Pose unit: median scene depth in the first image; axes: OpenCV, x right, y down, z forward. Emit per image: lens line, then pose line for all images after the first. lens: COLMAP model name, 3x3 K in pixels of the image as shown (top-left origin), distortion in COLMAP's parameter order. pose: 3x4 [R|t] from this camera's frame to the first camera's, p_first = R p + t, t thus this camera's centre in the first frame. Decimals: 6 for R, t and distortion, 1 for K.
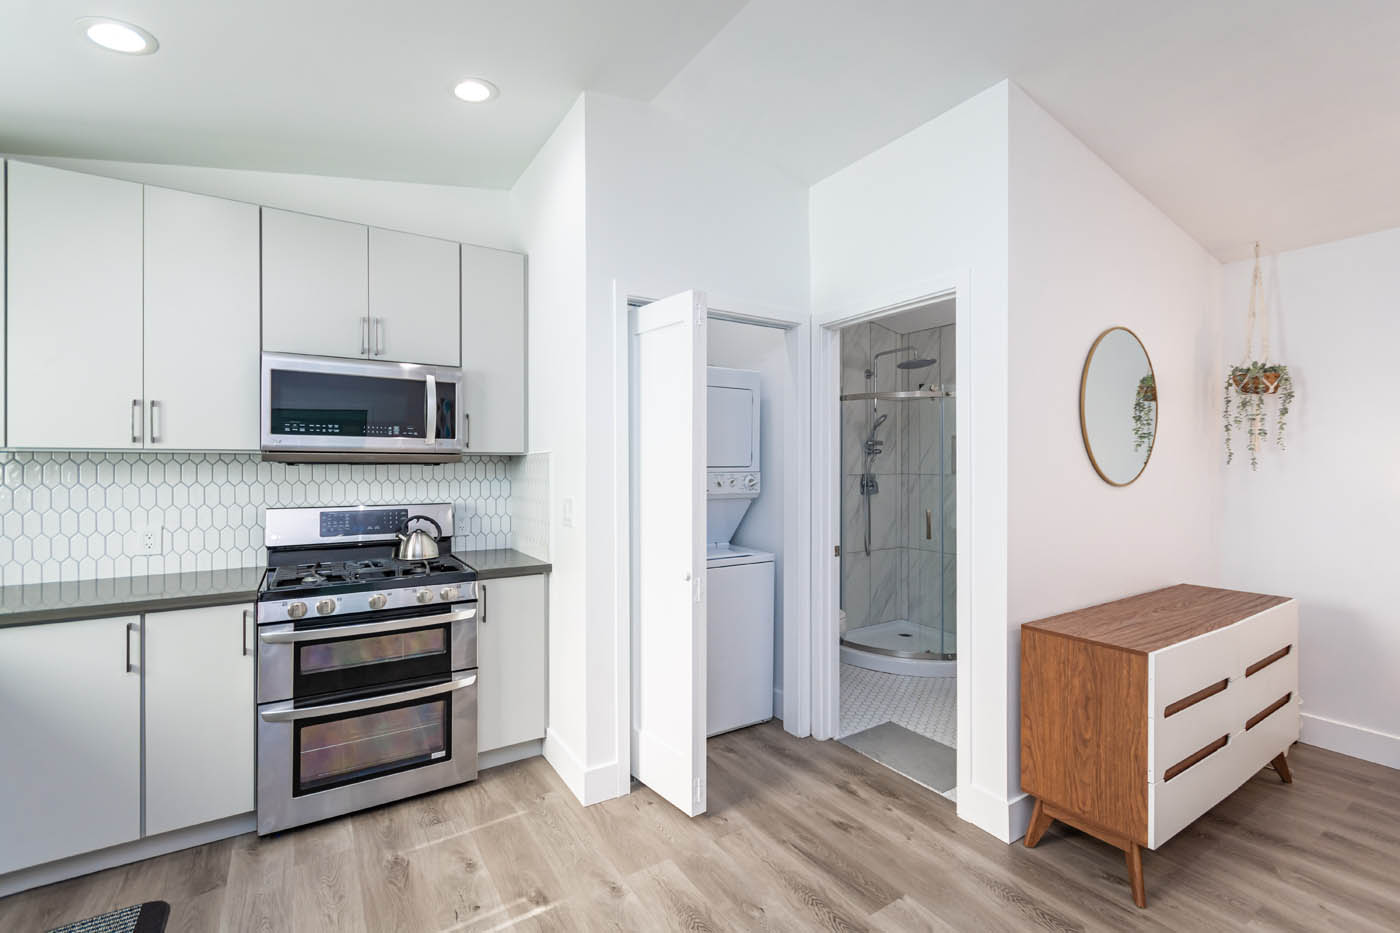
lens RADIAL K [[615.9, 0, 709.3], [0, 615.9, 466.2], [0, 0, 1]] dist [0.002525, 0.000099]
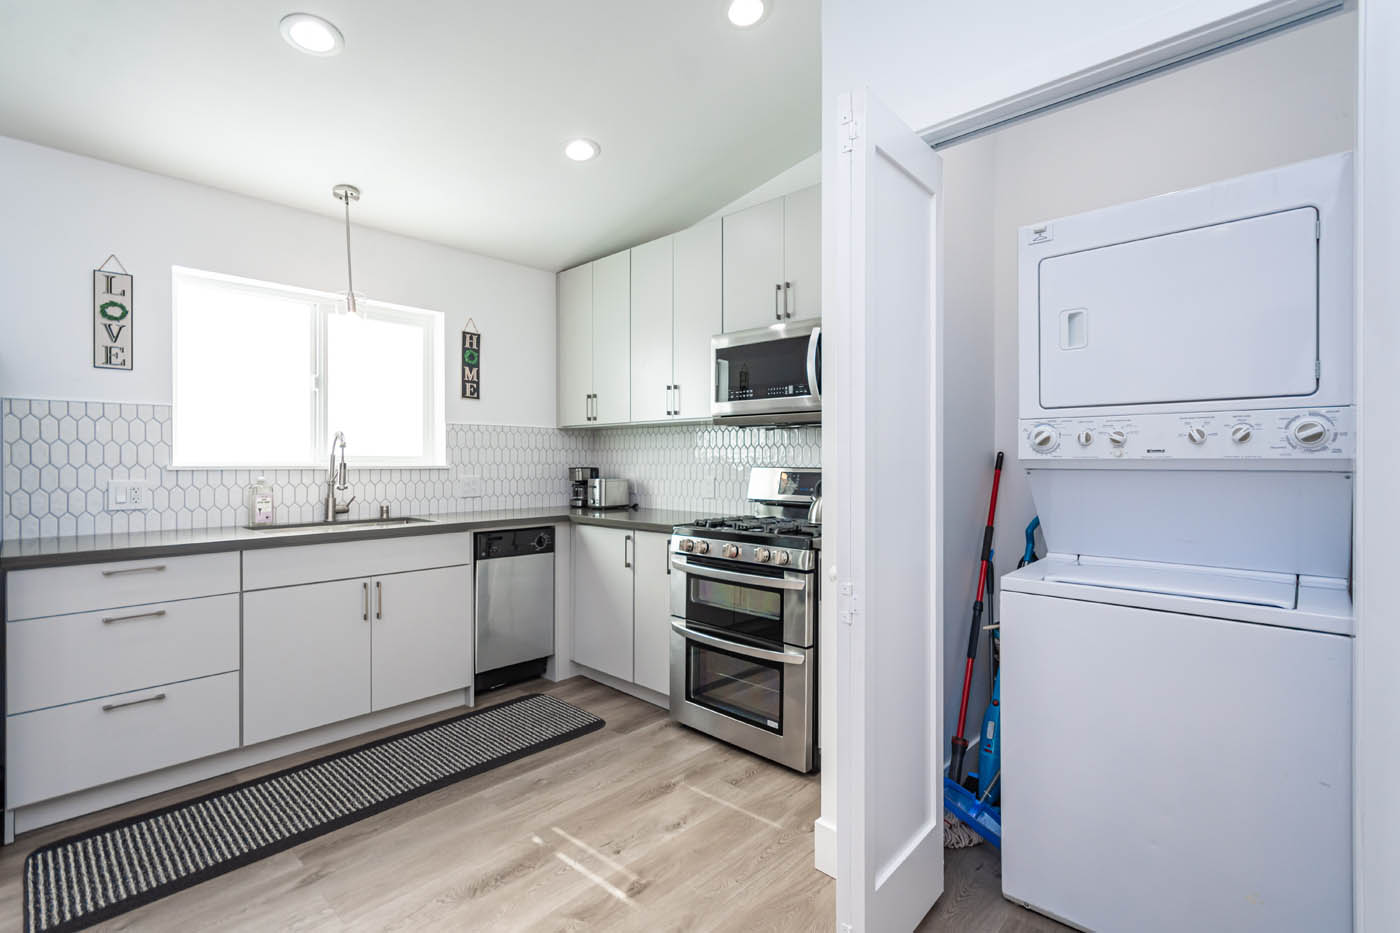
lens RADIAL K [[645.3, 0, 727.8], [0, 645.3, 460.3], [0, 0, 1]] dist [-0.000808, -0.000810]
pose [[0.251096, 0.000942, -0.967962, 0.520202], [-0.001624, 0.999999, 0.000552, 0.060337], [0.967961, 0.001433, 0.251097, 0.695921]]
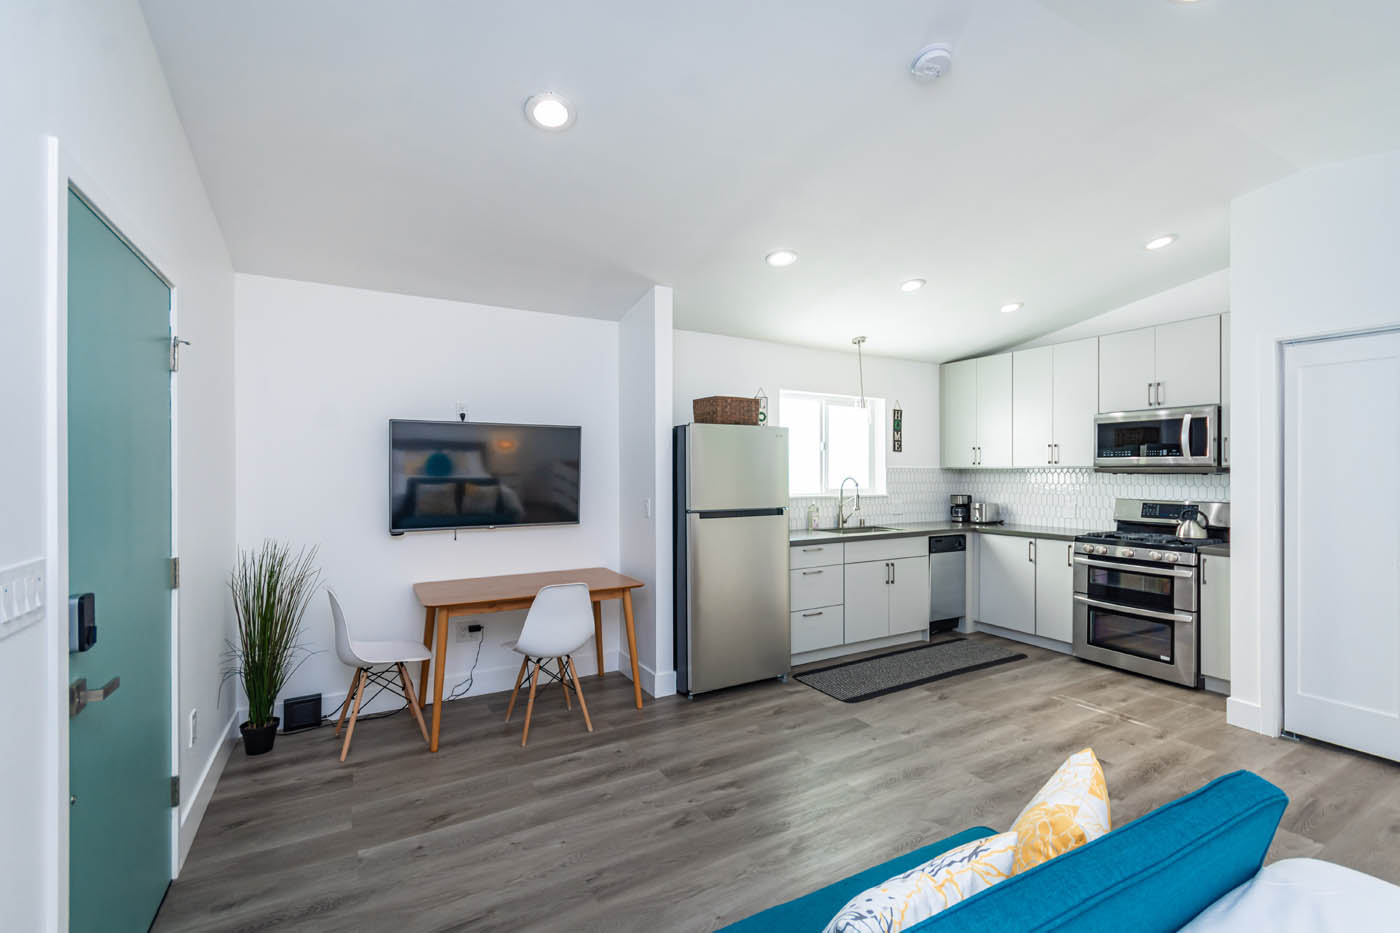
lens RADIAL K [[619.2, 0, 714.0], [0, 619.2, 471.3], [0, 0, 1]] dist [0.000881, 0.000124]
pose [[-0.051581, -0.001288, -0.998668, 1.231088], [-0.001198, 0.999999, -0.001228, -0.006985], [0.998668, 0.001133, -0.051582, -0.073536]]
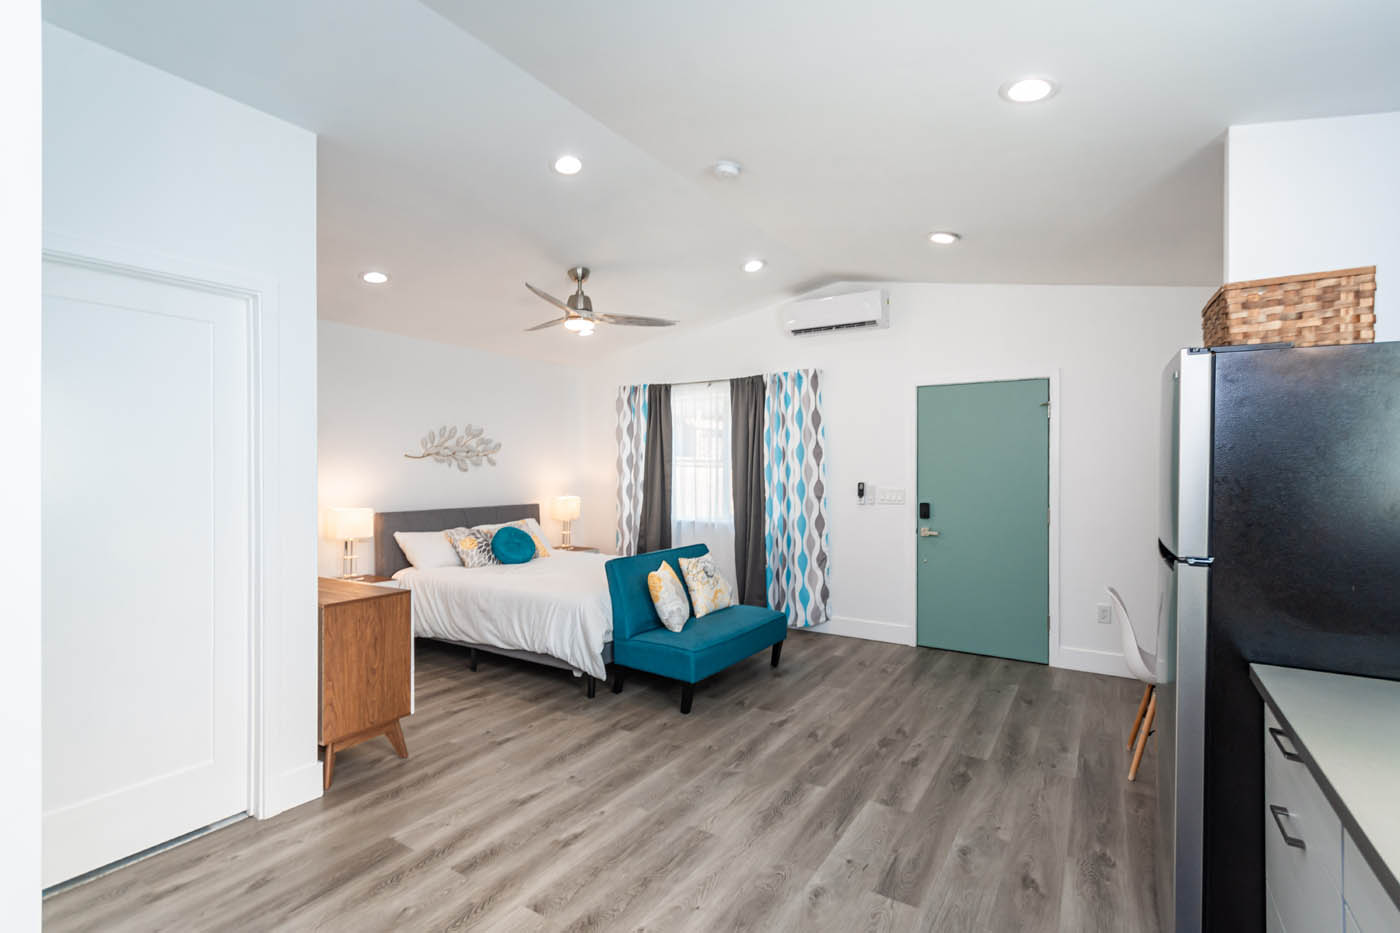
lens RADIAL K [[634.8, 0, 720.0], [0, 634.8, 457.3], [0, 0, 1]] dist [0.003059, 0.000334]
pose [[-0.421754, 0.013668, 0.906607, -0.840450], [0.000645, 0.999891, -0.014774, -0.008132], [-0.906710, -0.005646, -0.421717, 0.748930]]
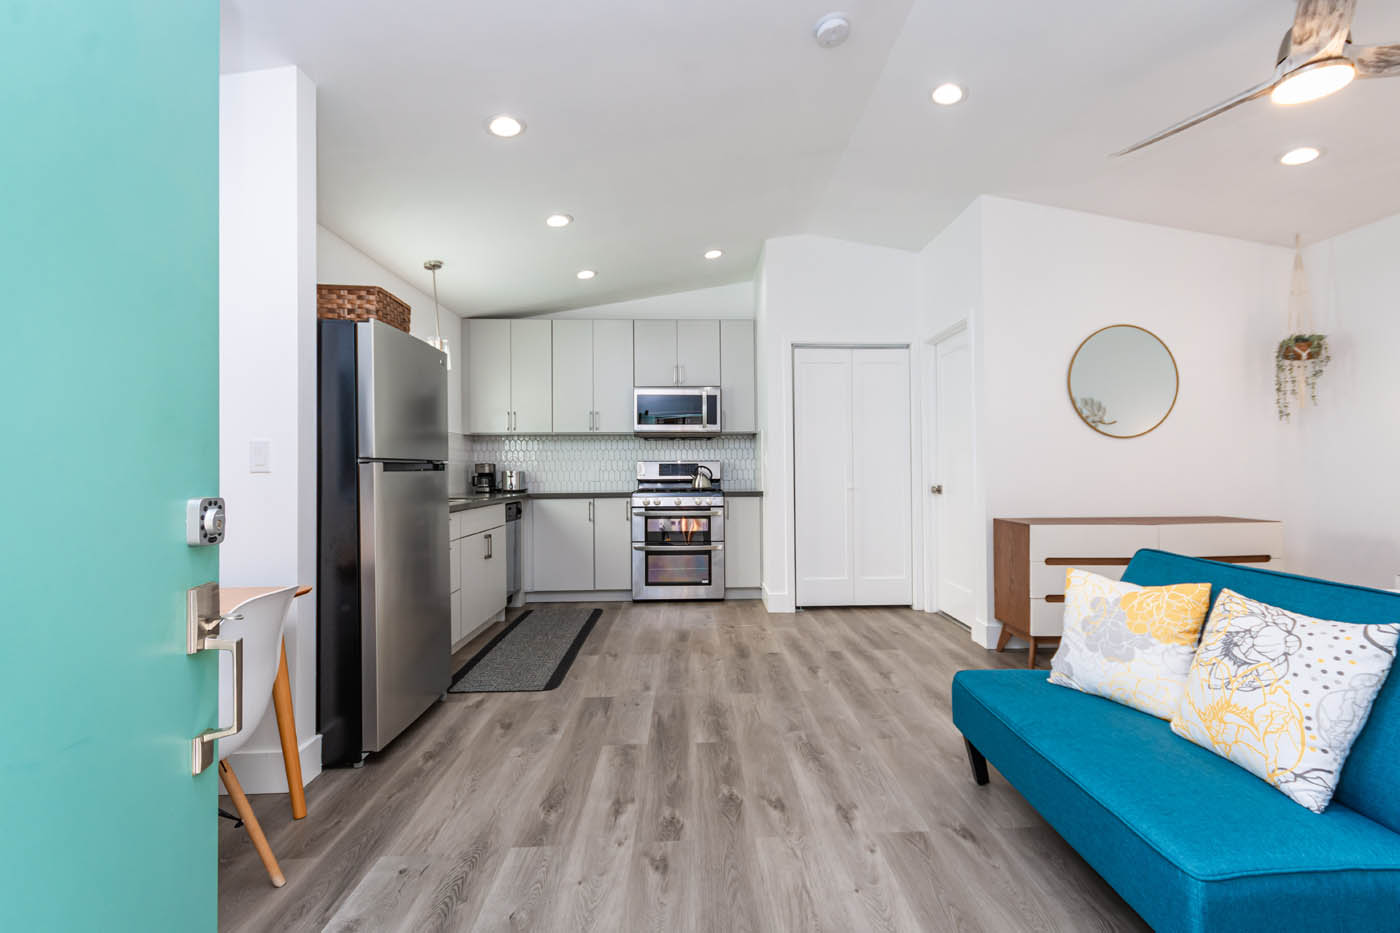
lens RADIAL K [[634.8, 0, 720.0], [0, 634.8, 457.3], [0, 0, 1]] dist [0.003059, 0.000334]
pose [[0.861514, -0.015837, -0.507487, 0.669144], [0.006756, 0.999782, -0.019731, 0.108248], [0.507689, 0.013570, 0.861433, -0.773868]]
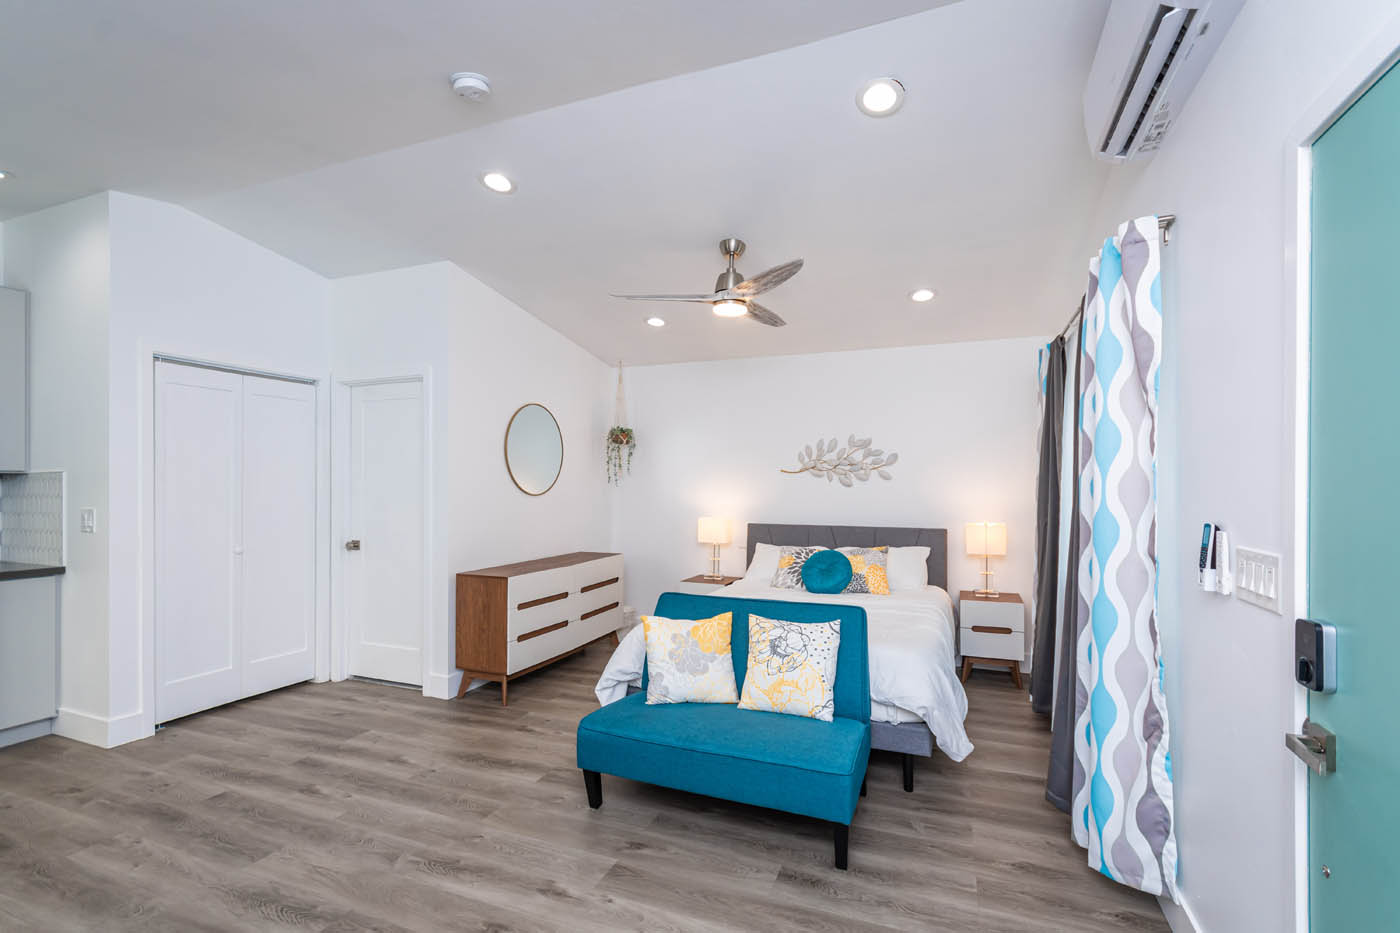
lens RADIAL K [[621.1, 0, 718.0], [0, 621.1, 484.5], [0, 0, 1]] dist [0.001330, -0.000462]
pose [[0.810442, 0.000708, 0.585819, 0.067542], [-0.000399, 1.000000, -0.000656, 0.002936], [-0.585819, 0.000298, 0.810442, -0.788203]]
